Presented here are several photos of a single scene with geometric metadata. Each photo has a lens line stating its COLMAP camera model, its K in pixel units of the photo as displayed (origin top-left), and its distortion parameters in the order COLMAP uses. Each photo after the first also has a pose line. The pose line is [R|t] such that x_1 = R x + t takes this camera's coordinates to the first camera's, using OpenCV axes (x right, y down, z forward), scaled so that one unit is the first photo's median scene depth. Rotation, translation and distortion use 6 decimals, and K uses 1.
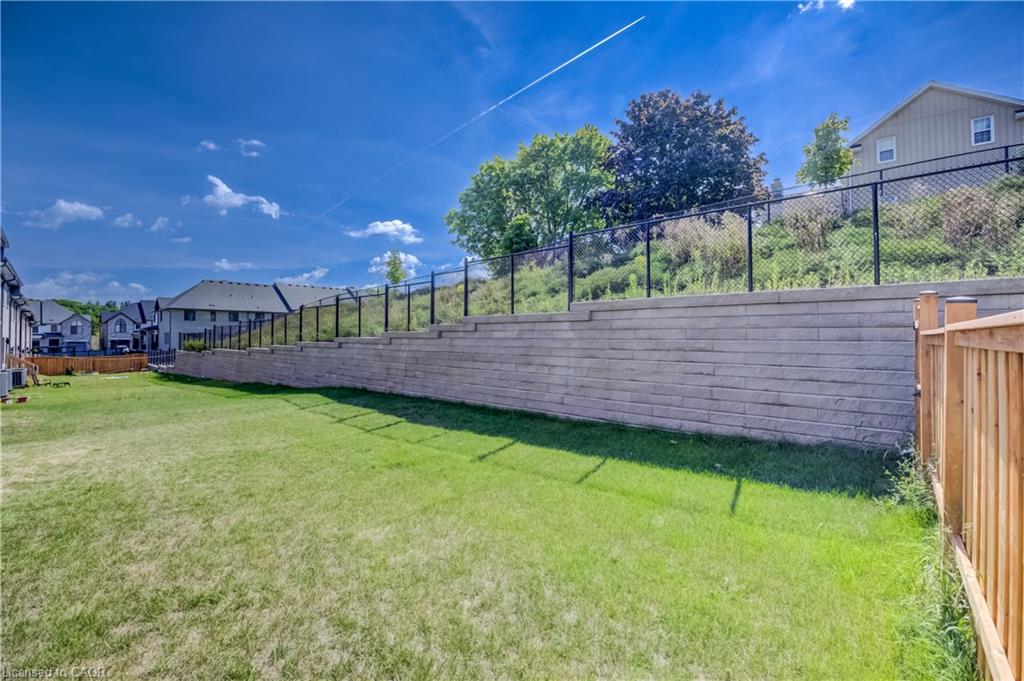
lens RADIAL K [[422.9, 0, 512.1], [0, 422.9, 336.0], [0, 0, 1]] dist [-0.023476, 0.001049]
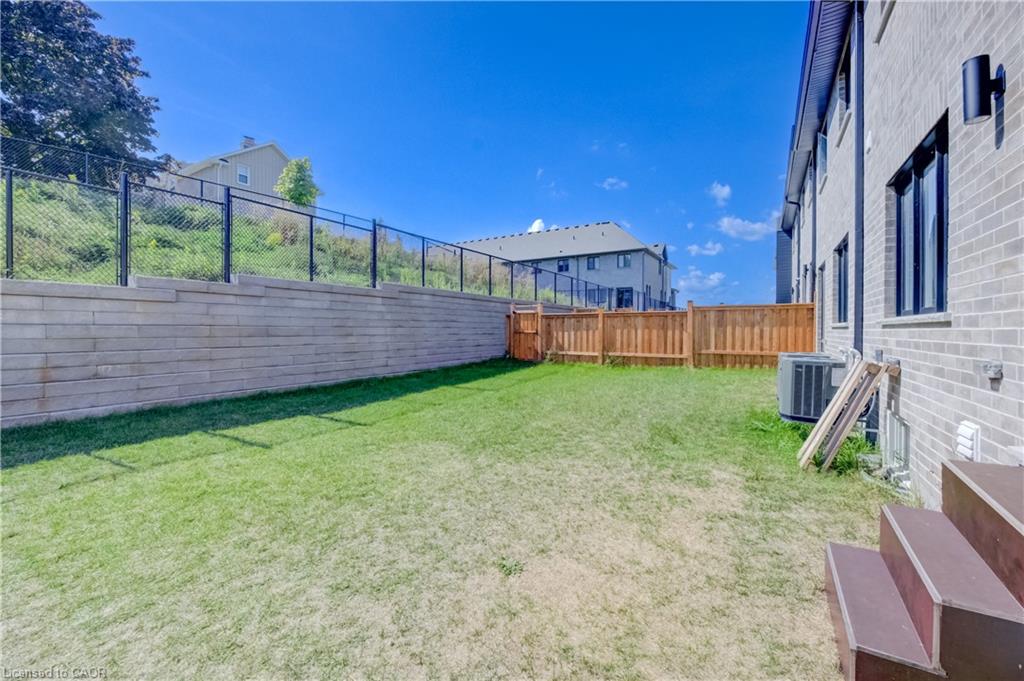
lens RADIAL K [[422.9, 0, 511.1], [0, 422.9, 335.6], [0, 0, 1]] dist [-0.023476, 0.001049]
pose [[-0.173745, -0.014907, 0.984678, -1.106350], [-0.005825, 0.999883, 0.014109, 0.054857], [-0.984774, -0.003285, -0.173811, 0.852217]]
